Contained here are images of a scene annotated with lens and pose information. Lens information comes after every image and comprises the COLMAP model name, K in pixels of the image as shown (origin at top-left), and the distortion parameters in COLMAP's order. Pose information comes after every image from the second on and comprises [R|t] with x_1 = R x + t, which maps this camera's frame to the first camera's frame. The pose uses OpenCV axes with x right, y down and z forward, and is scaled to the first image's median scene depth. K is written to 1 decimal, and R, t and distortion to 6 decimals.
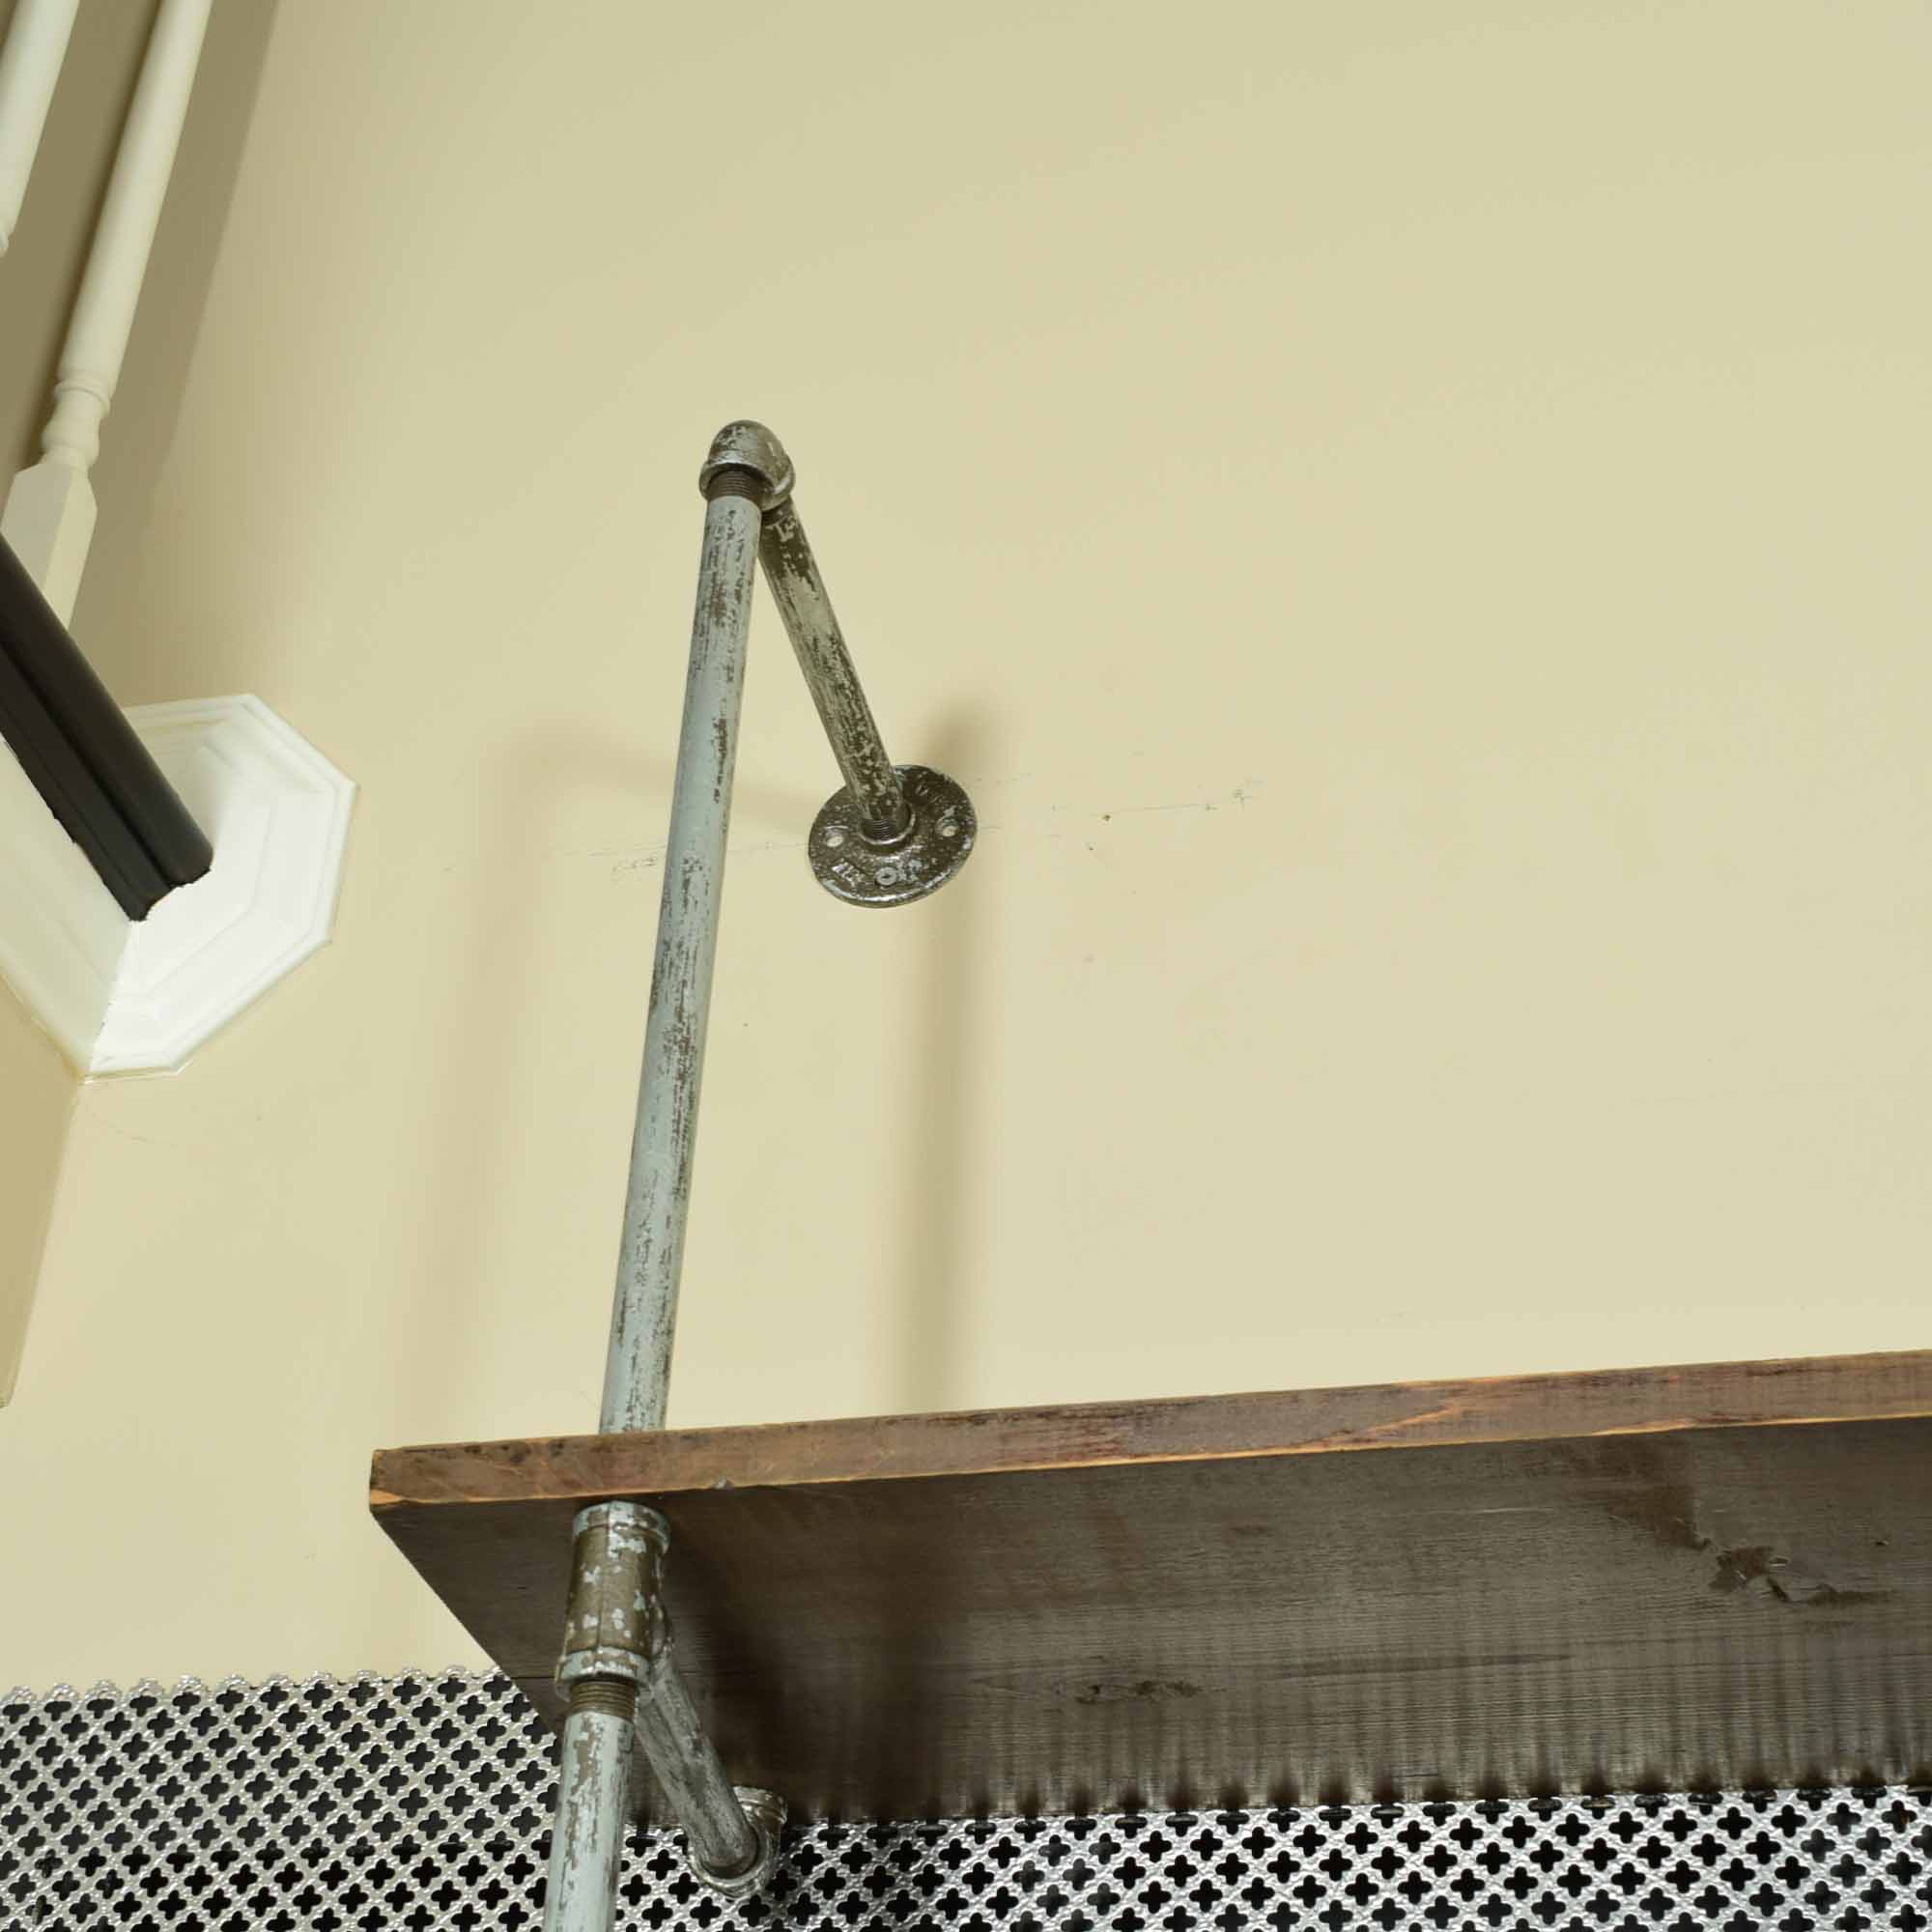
lens RADIAL K [[3697.2, 0, 966.0], [0, 3697.2, 966.0], [0, 0, 1]] dist [-0.019674, -0.050239]
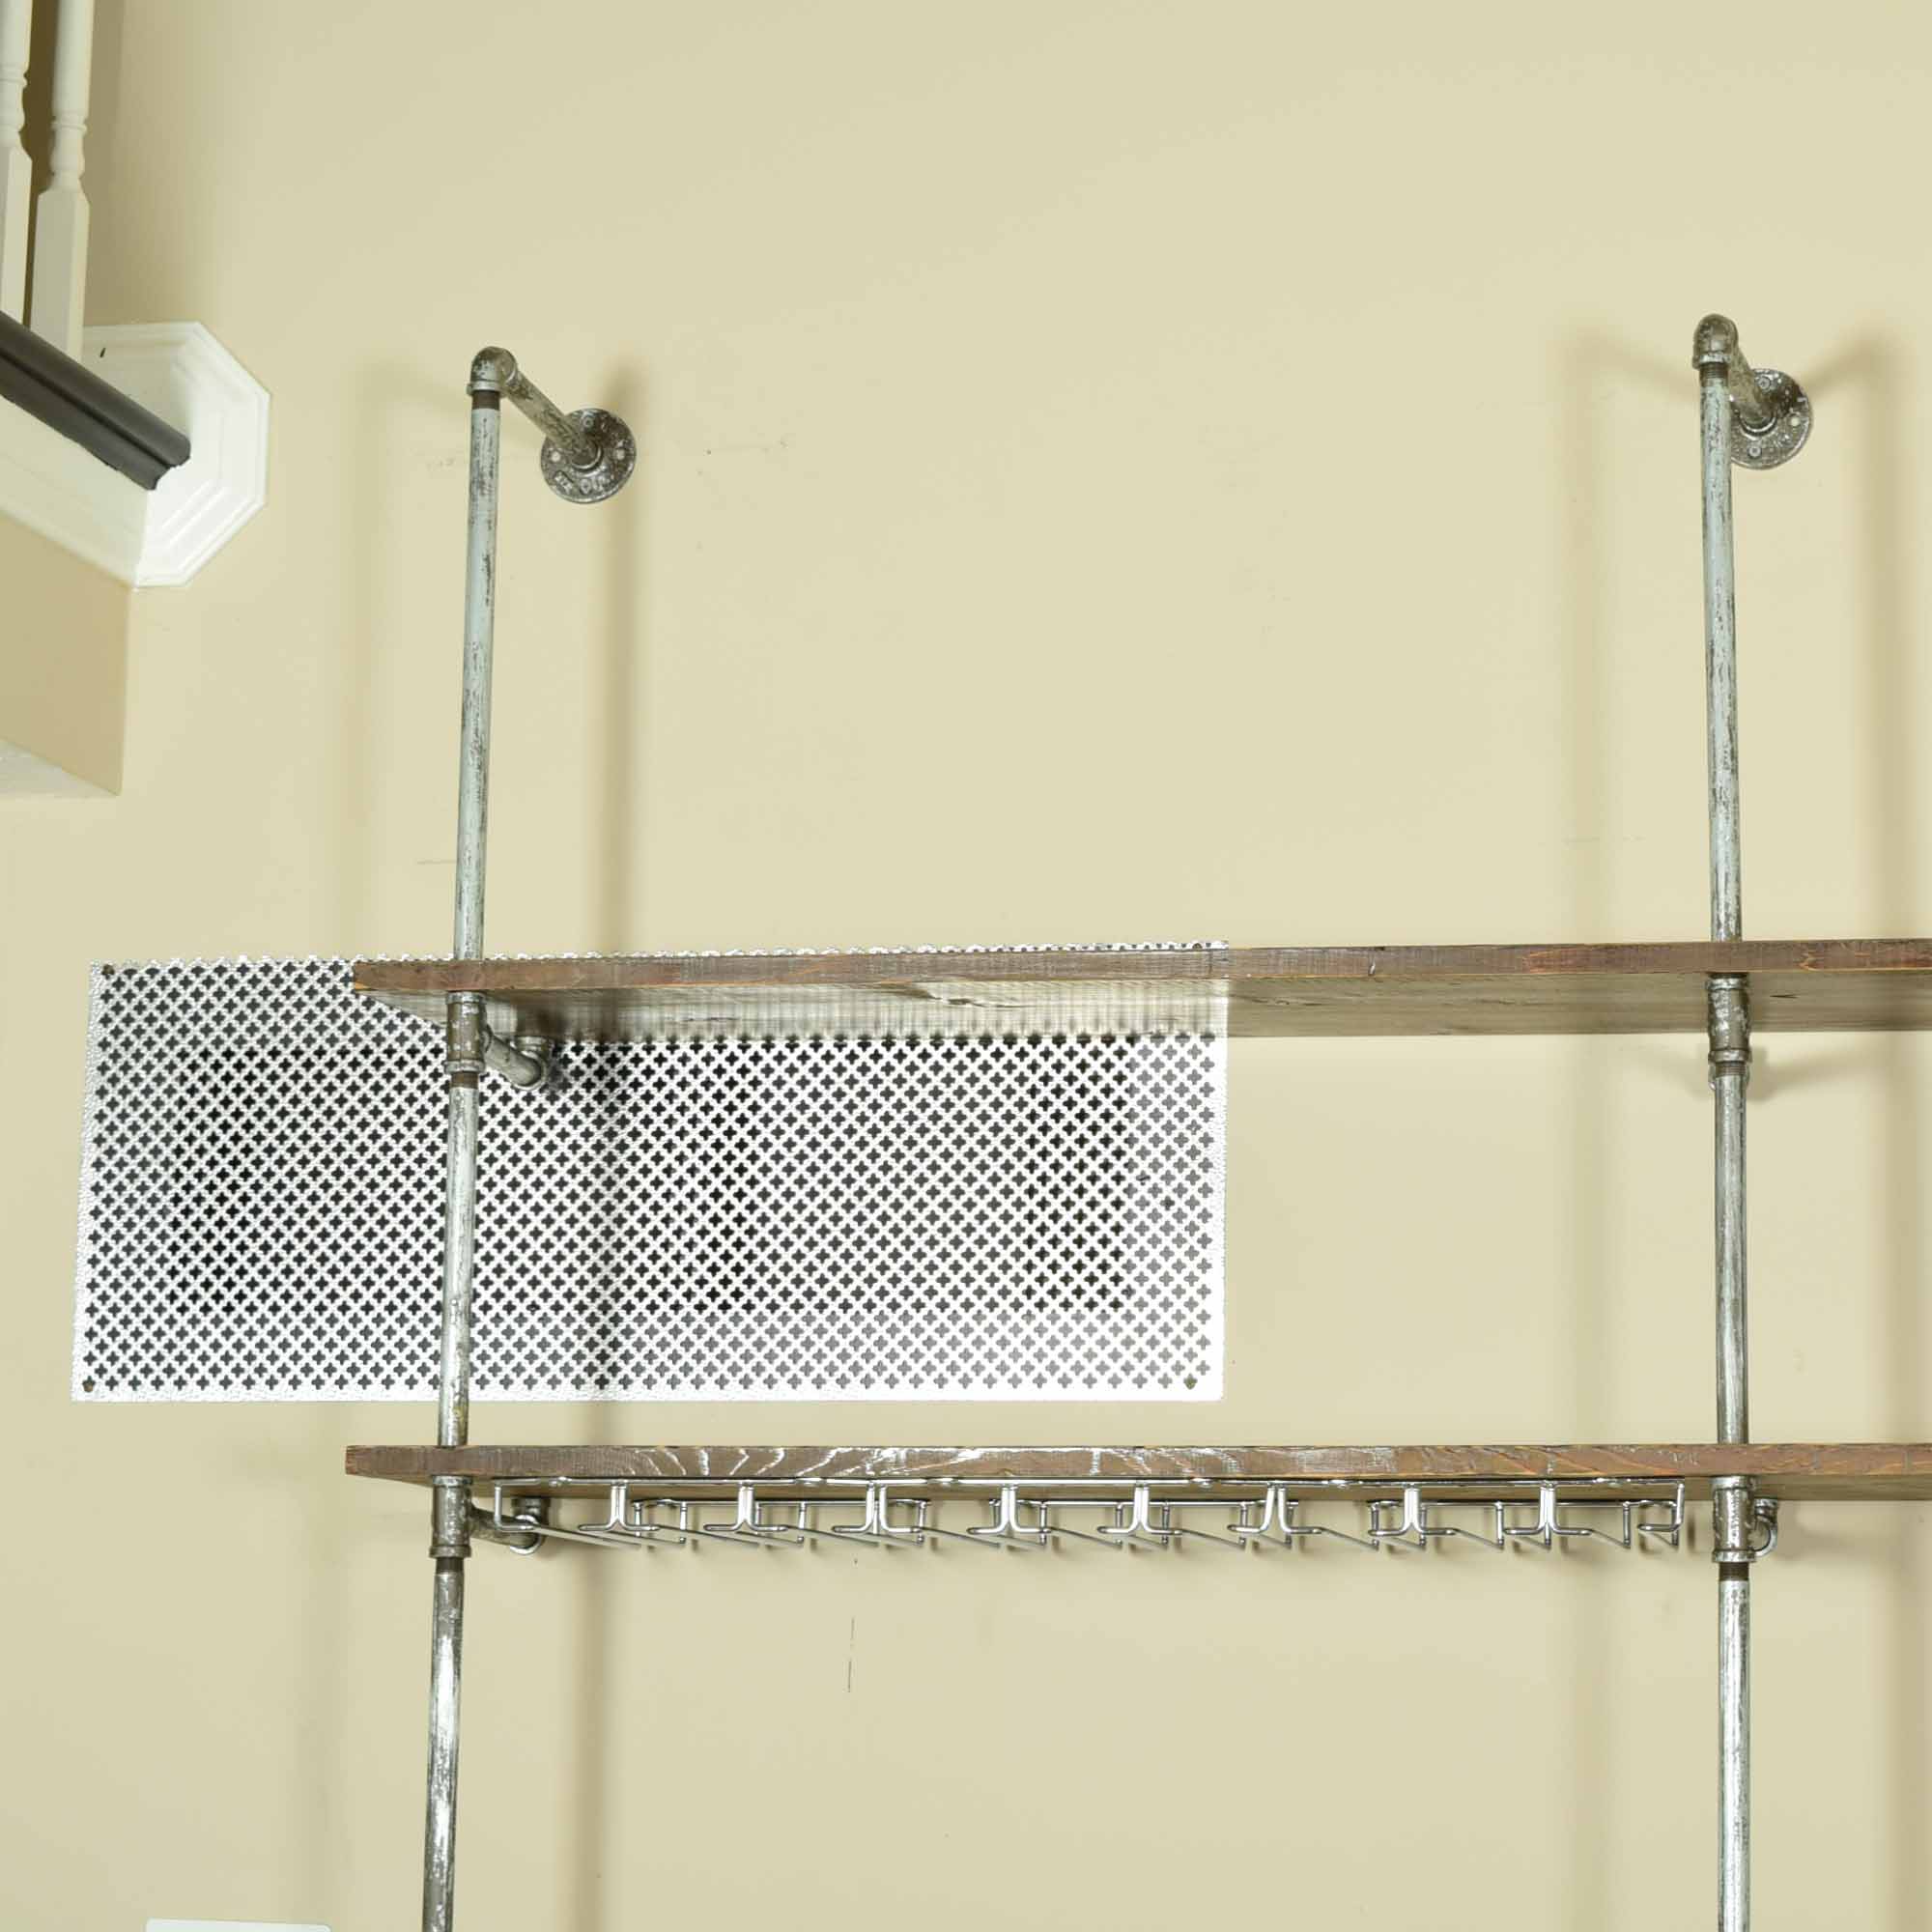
lens RADIAL K [[5233.7, 0, 1227.0], [0, 5233.7, 967.9], [0, 0, 1]] dist [-0.045415, 0.280860]
pose [[0.998200, -0.031394, 0.051102, 0.165742], [0.006721, 0.905242, 0.424842, -0.971226], [-0.059597, -0.423734, 0.903824, -1.524010]]
